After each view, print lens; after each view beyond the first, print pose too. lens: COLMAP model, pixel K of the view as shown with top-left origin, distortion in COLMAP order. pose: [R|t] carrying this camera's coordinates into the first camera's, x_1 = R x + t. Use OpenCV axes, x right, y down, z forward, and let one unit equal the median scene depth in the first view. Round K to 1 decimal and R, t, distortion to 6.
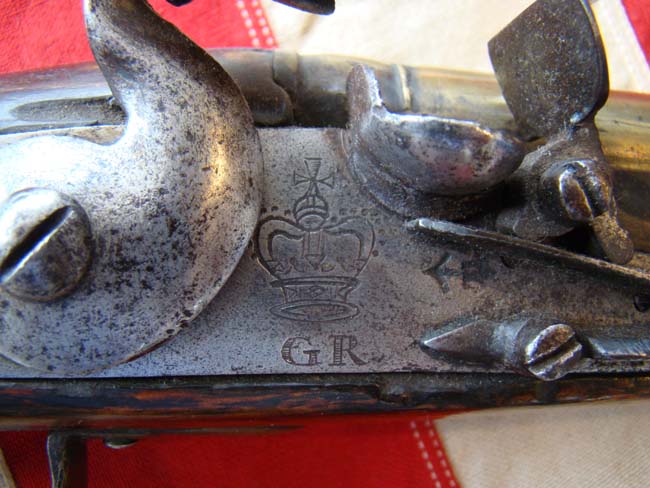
lens RADIAL K [[631.1, 0, 325.0], [0, 631.1, 244.0], [0, 0, 1]] dist [-0.188659, 0.012582]
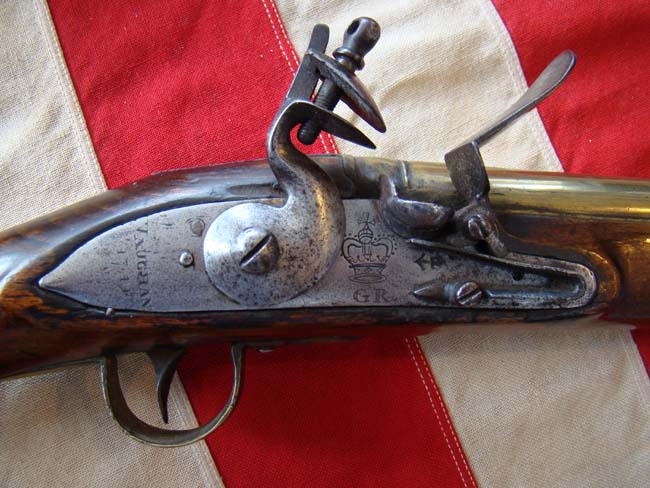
lens RADIAL K [[631.1, 0, 325.0], [0, 631.1, 244.0], [0, 0, 1]] dist [-0.188659, 0.012582]
pose [[0.999981, -0.005651, -0.002384, -0.171357], [0.005614, 0.999871, -0.015022, 0.013498], [0.002469, 0.015009, 0.999884, -1.368965]]
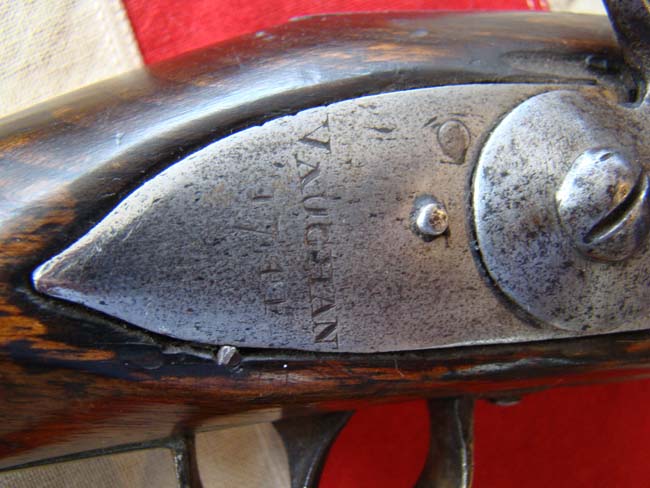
lens RADIAL K [[631.1, 0, 325.0], [0, 631.1, 244.0], [0, 0, 1]] dist [-0.188659, 0.012582]
pose [[0.996266, 0.013912, 0.085210, -0.918207], [-0.020445, 0.996876, 0.076287, 0.000844], [-0.083883, -0.077744, 0.993438, 0.045633]]
